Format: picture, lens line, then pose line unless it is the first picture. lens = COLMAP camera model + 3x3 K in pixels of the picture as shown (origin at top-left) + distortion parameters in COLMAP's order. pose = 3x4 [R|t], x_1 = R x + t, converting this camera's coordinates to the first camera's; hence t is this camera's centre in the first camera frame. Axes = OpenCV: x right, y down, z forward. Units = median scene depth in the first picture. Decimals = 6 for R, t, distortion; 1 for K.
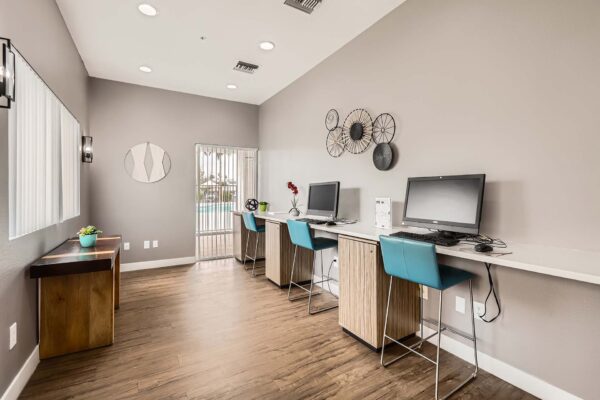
lens RADIAL K [[274.3, 0, 297.8], [0, 274.3, 195.0], [0, 0, 1]] dist [-0.000888, 0.001467]
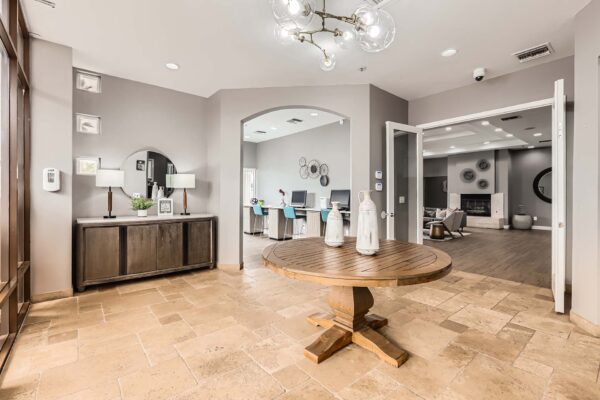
lens RADIAL K [[274.3, 0, 301.4], [0, 274.3, 195.6], [0, 0, 1]] dist [-0.000888, 0.001467]
pose [[0.985364, 0.001225, 0.170459, -0.298529], [-0.001192, 0.999999, -0.000296, -0.002344], [-0.170459, 0.000089, 0.985365, -1.340839]]
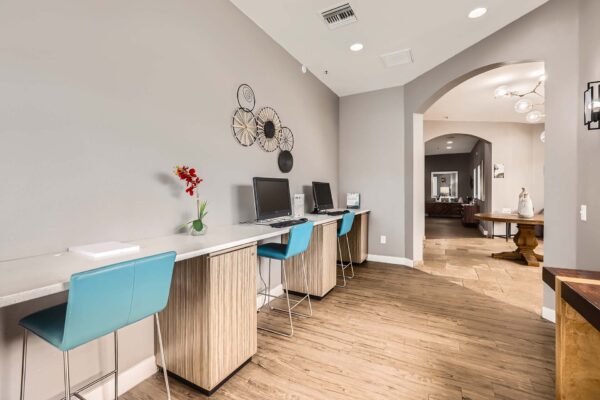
lens RADIAL K [[274.3, 0, 297.4], [0, 274.3, 195.8], [0, 0, 1]] dist [-0.000888, 0.001467]
pose [[-0.519896, -0.009556, 0.854176, -0.717590], [0.013331, 0.999725, 0.019298, -0.006212], [-0.854126, 0.021420, -0.519625, 1.471895]]
